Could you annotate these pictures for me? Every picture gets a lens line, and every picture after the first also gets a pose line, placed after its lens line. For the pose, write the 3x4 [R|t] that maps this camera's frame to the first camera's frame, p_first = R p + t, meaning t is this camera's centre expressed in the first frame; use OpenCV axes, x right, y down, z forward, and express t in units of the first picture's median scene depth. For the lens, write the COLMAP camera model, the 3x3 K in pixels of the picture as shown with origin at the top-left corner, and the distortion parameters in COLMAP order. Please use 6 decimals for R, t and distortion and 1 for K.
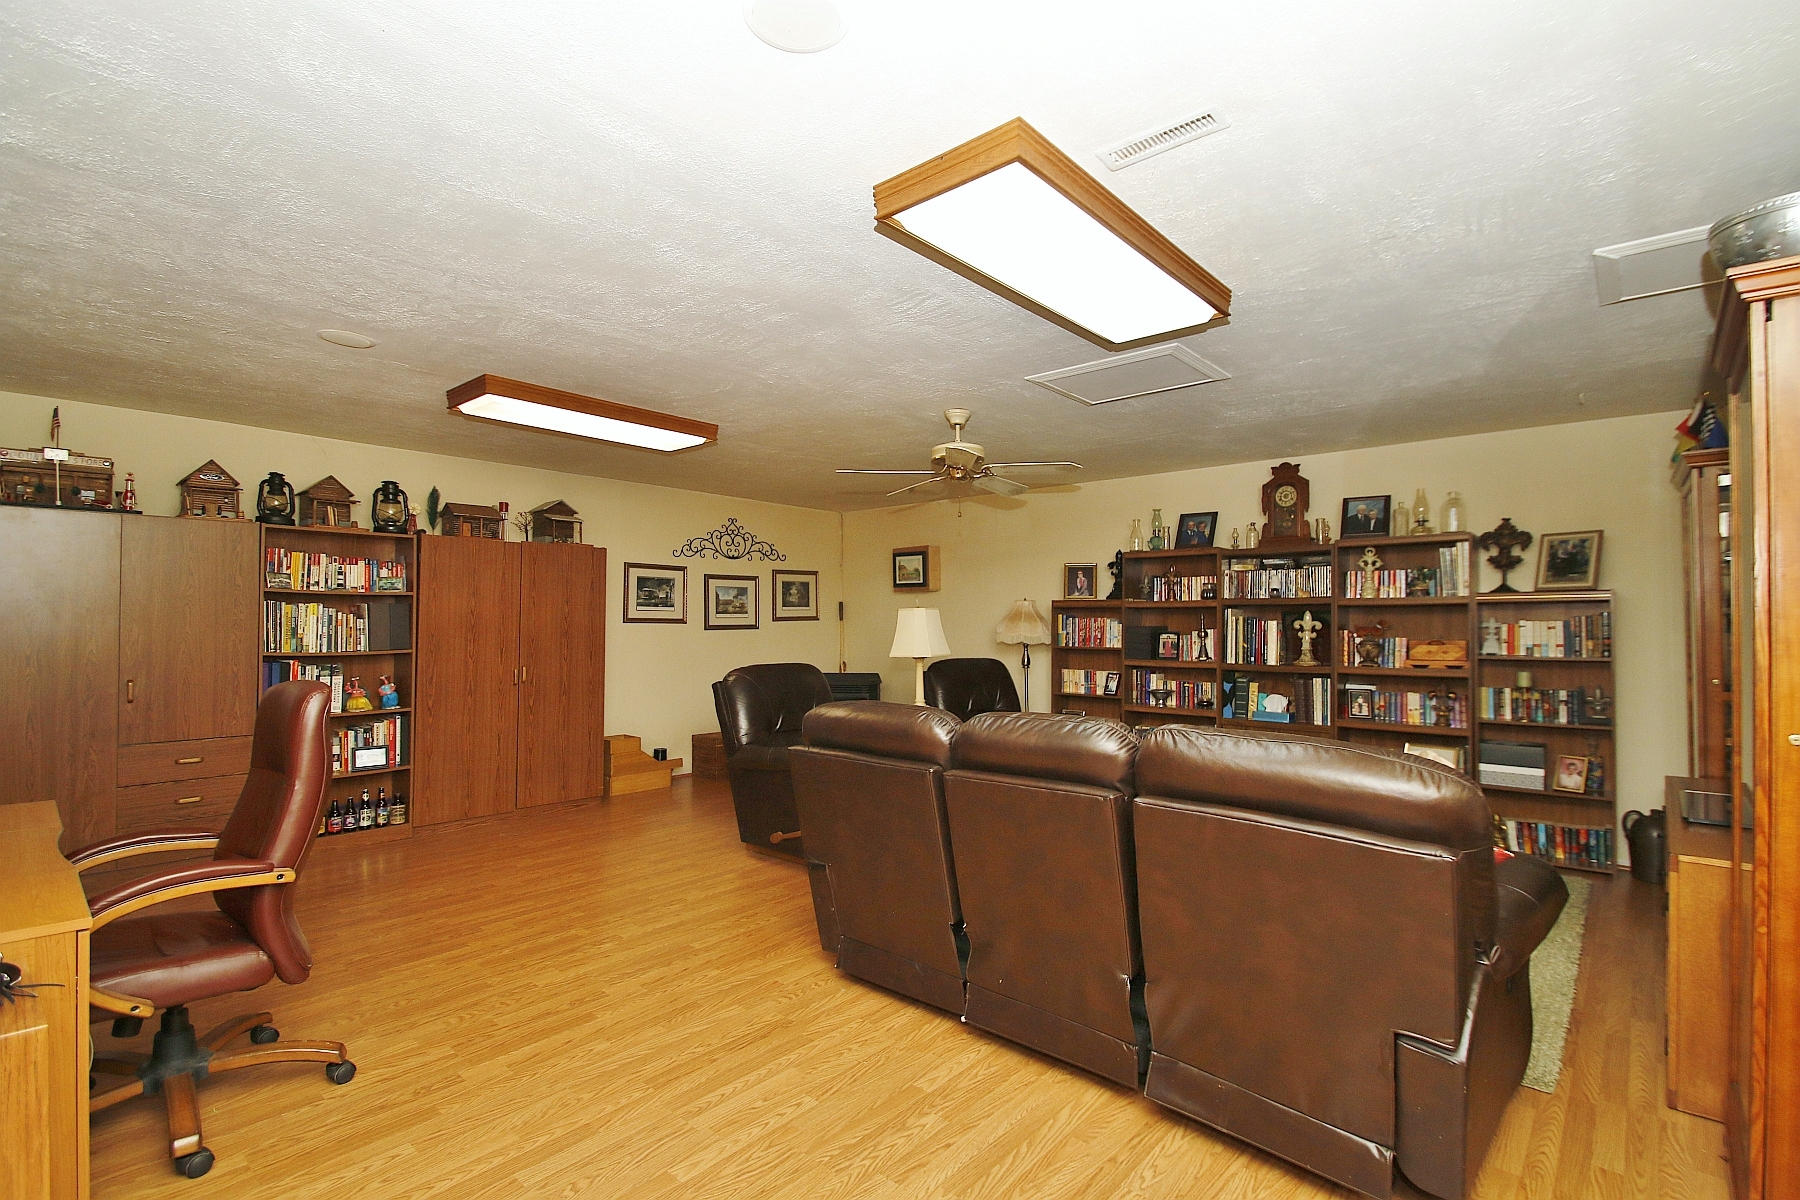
lens RADIAL K [[830.5, 0, 919.0], [0, 830.5, 614.0], [0, 0, 1]] dist [0.002959, -0.010977]
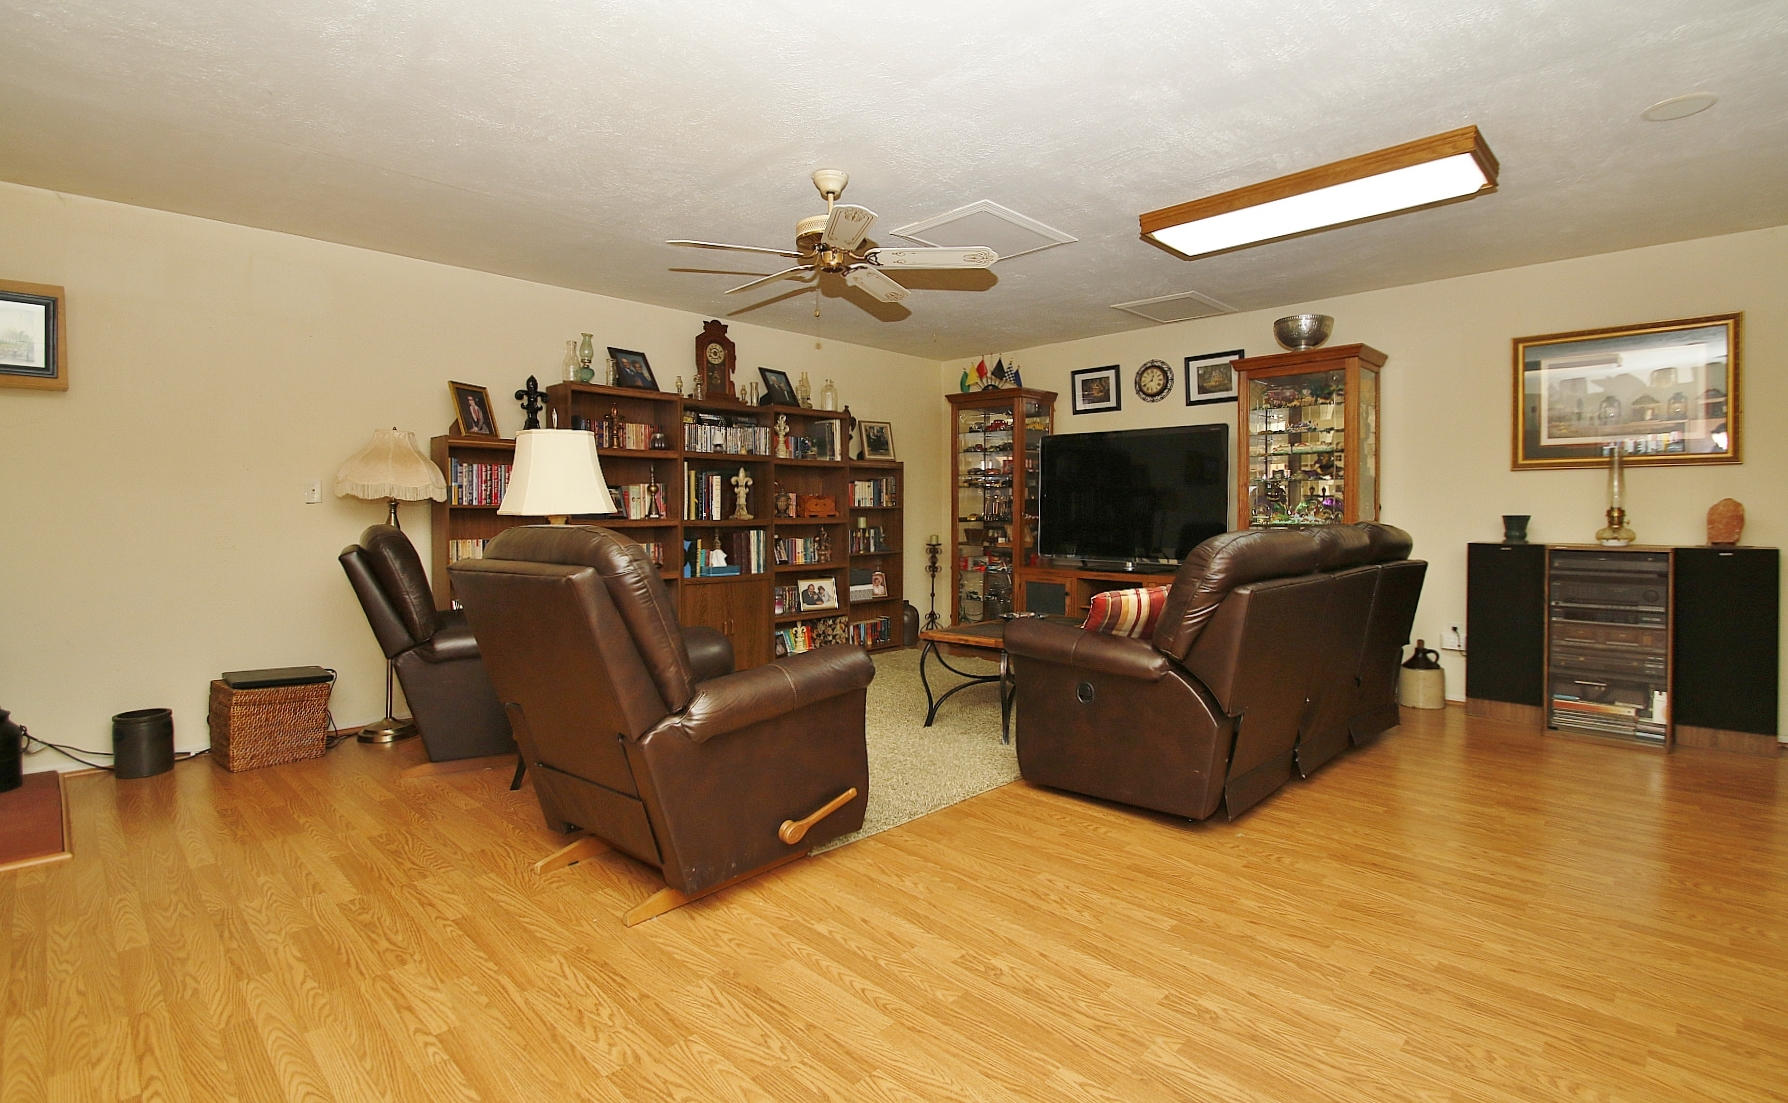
lens RADIAL K [[830.9, 0, 911.7], [0, 830.9, 524.7], [0, 0, 1]] dist [0.020687, -0.020079]
pose [[0.048366, -0.022308, 0.998581, -0.586567], [-0.012716, 0.999656, 0.022948, 0.042123], [-0.998749, -0.013808, 0.048066, 0.736409]]
